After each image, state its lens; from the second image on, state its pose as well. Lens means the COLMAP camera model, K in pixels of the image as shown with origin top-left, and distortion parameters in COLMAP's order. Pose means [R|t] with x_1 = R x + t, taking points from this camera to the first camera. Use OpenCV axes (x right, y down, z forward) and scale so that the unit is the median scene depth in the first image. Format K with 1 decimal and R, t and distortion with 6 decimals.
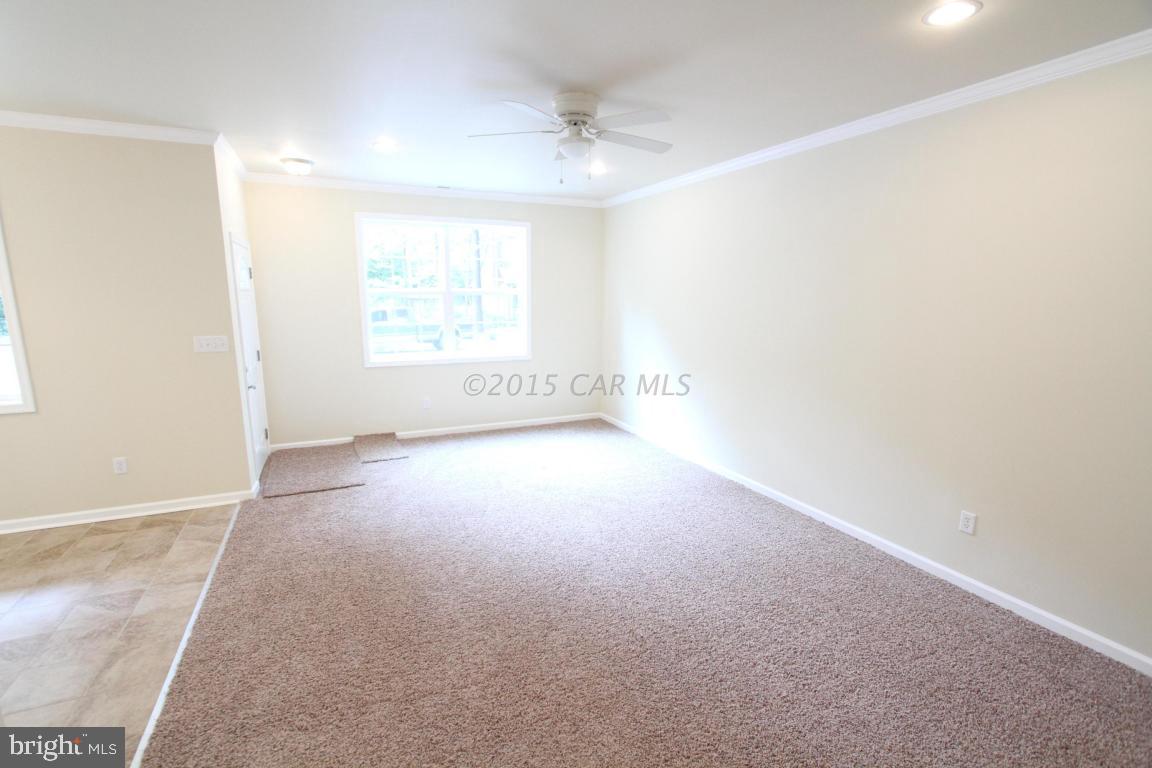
lens RADIAL K [[528.5, 0, 568.7], [0, 528.5, 389.2], [0, 0, 1]] dist [-0.012928, 0.000742]
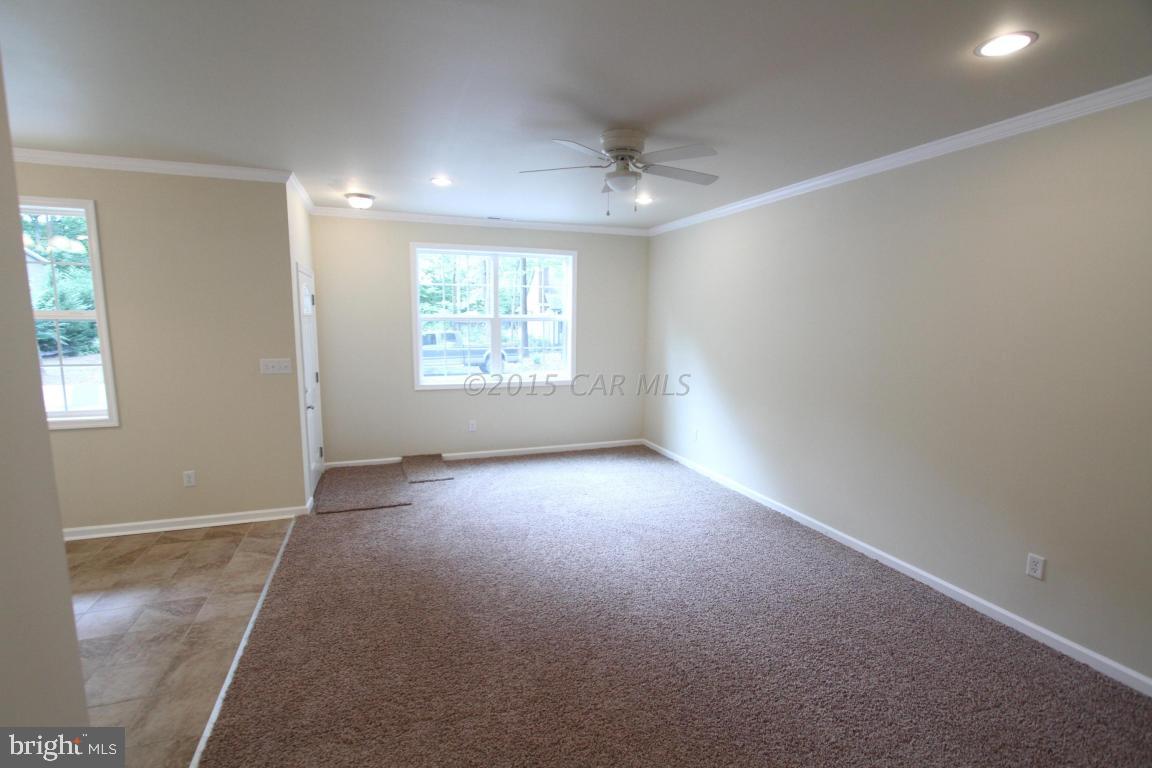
lens RADIAL K [[528.5, 0, 568.7], [0, 528.5, 389.2], [0, 0, 1]] dist [-0.012928, 0.000742]
pose [[0.996529, 0.015933, -0.081708, -0.001214], [-0.019684, 0.998779, -0.045309, -0.003430], [0.080886, 0.046760, 0.995626, -0.013399]]
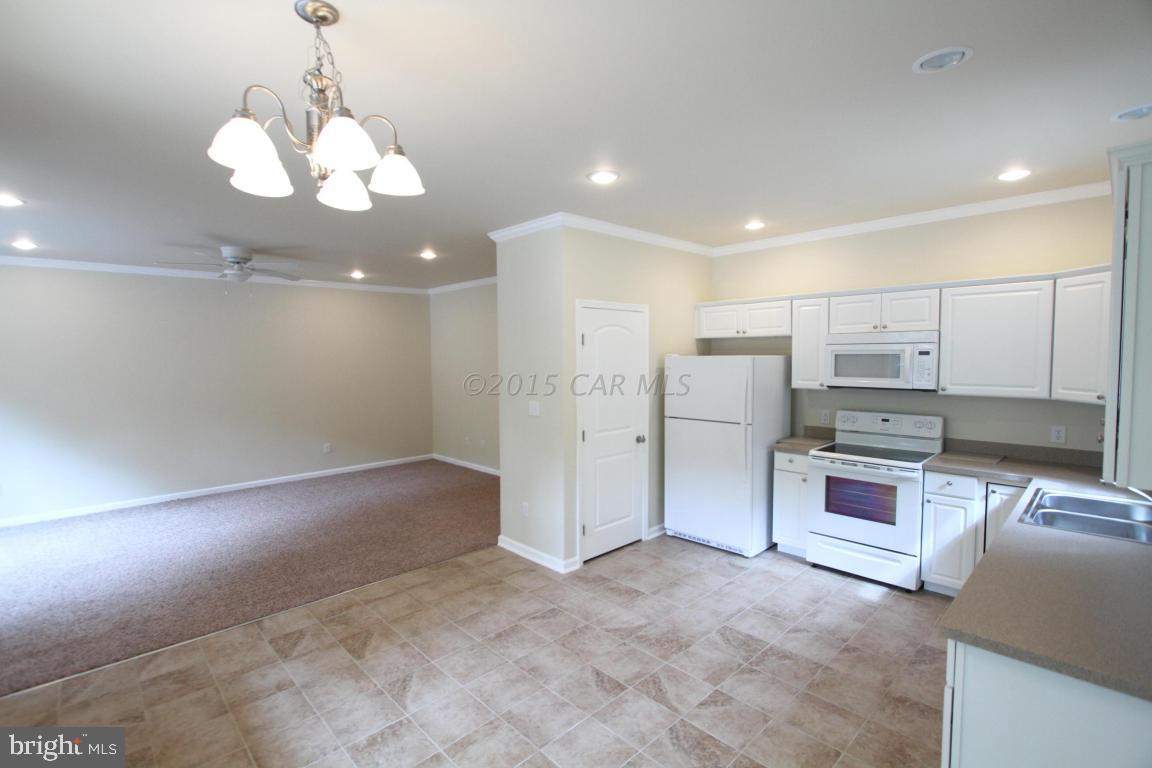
lens RADIAL K [[529.3, 0, 565.5], [0, 529.3, 382.5], [0, 0, 1]] dist [-0.011342, 0.000378]
pose [[-0.326163, -0.054082, 0.943765, -1.694032], [0.182066, 0.976077, 0.118855, -0.125897], [-0.927615, 0.210593, -0.308514, 0.560286]]
